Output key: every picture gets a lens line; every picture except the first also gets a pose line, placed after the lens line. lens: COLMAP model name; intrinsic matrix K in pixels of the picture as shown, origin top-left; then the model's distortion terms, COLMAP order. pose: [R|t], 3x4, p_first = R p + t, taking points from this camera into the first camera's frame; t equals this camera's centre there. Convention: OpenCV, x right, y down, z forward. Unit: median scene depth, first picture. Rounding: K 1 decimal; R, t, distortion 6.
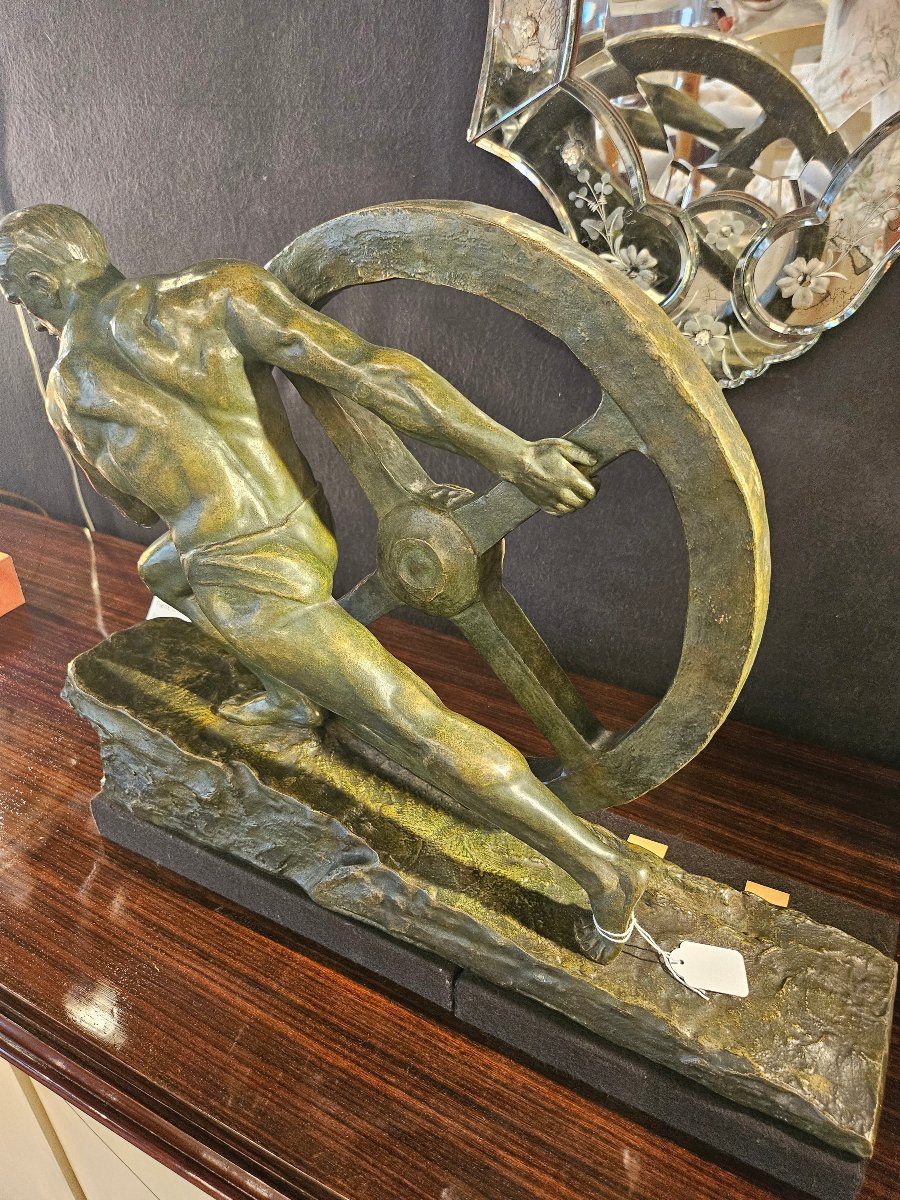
lens RADIAL K [[857.9, 0, 450.0], [0, 857.9, 600.0], [0, 0, 1]] dist [0.062350, -0.091671]
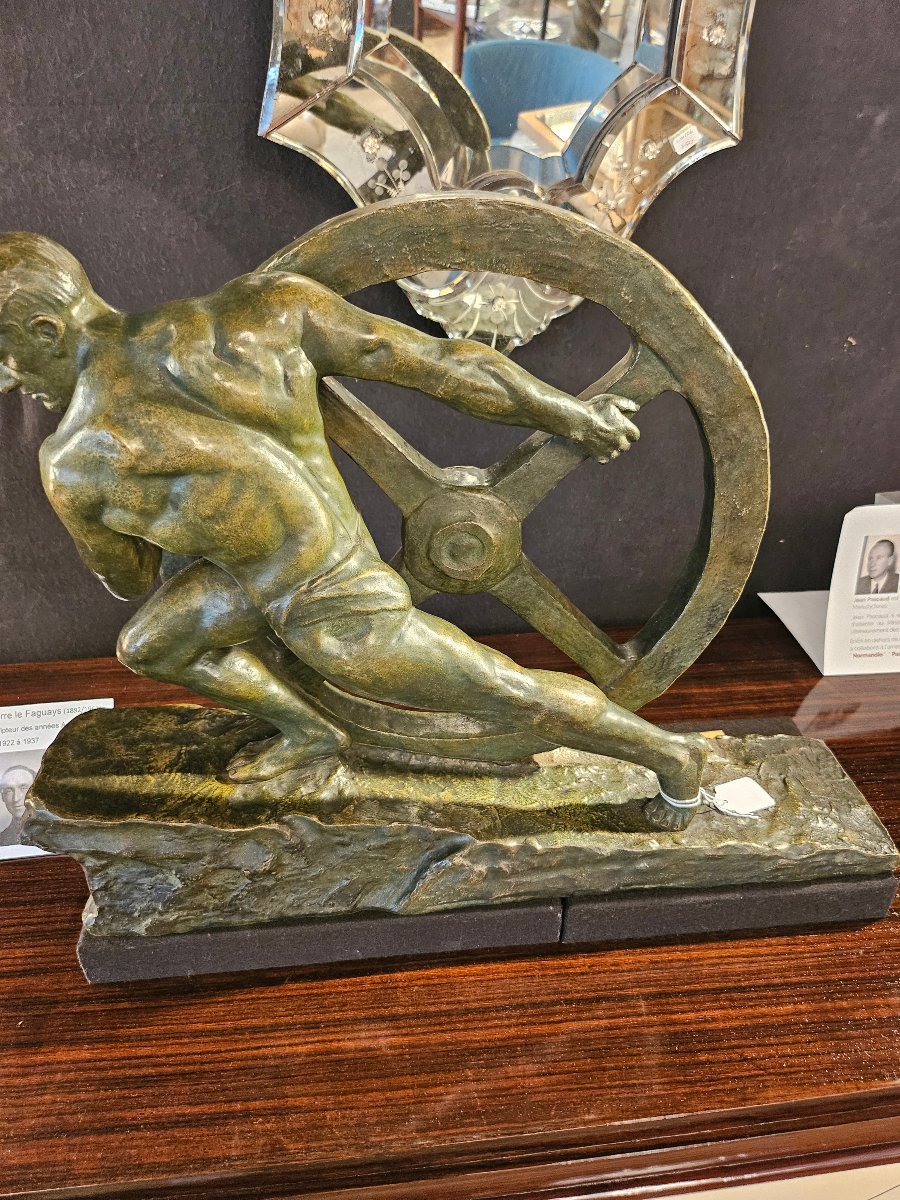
lens RADIAL K [[859.2, 0, 453.3], [0, 859.2, 612.0], [0, 0, 1]] dist [0.053061, -0.079960]
pose [[0.824362, -0.303529, 0.477805, -0.543268], [0.292215, 0.951106, 0.100035, -0.071039], [-0.484807, 0.057157, 0.872752, 0.102120]]
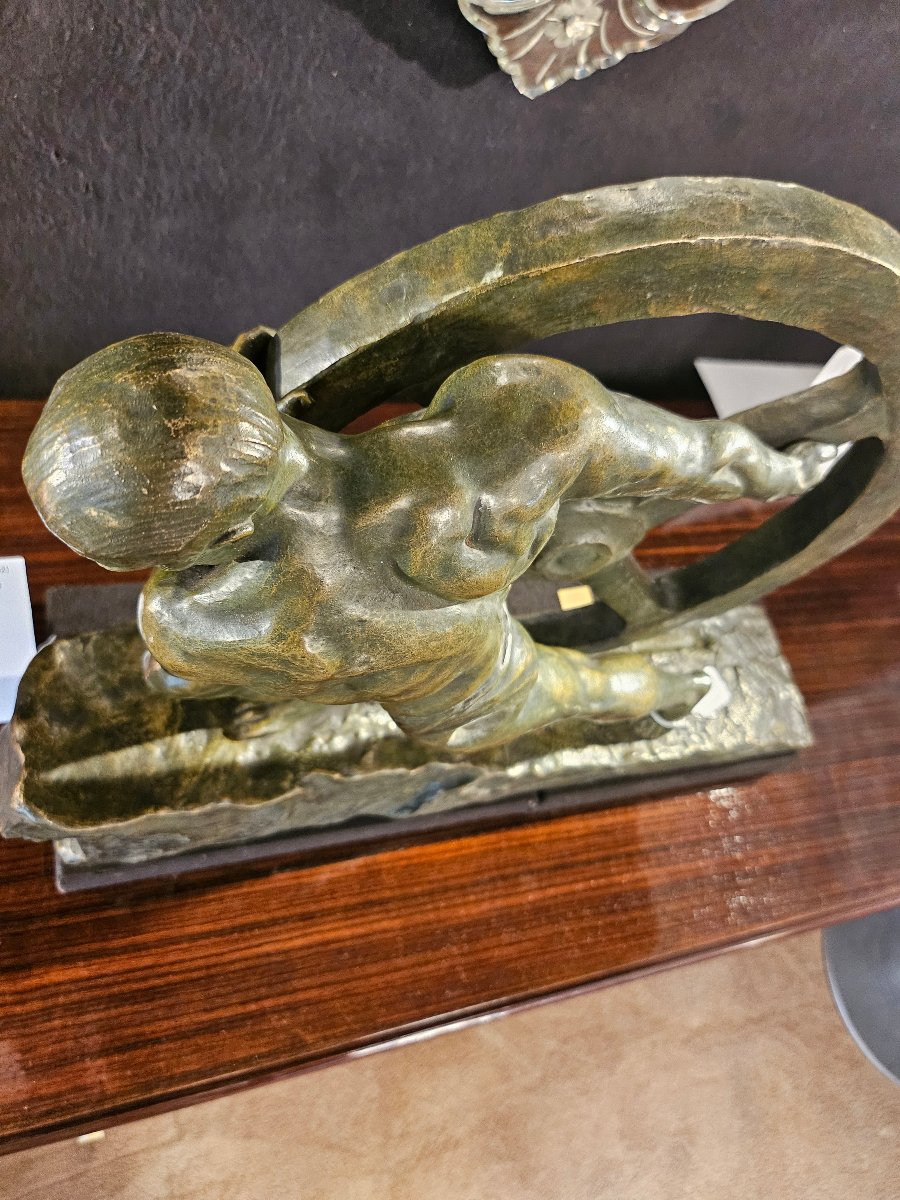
lens RADIAL K [[874.4, 0, 456.3], [0, 874.4, 605.3], [0, 0, 1]] dist [0.029263, -0.063248]
pose [[0.715668, -0.490931, 0.496796, -0.558232], [0.075405, 0.761445, 0.643829, -0.554577], [-0.694358, -0.423306, 0.581961, 0.531941]]
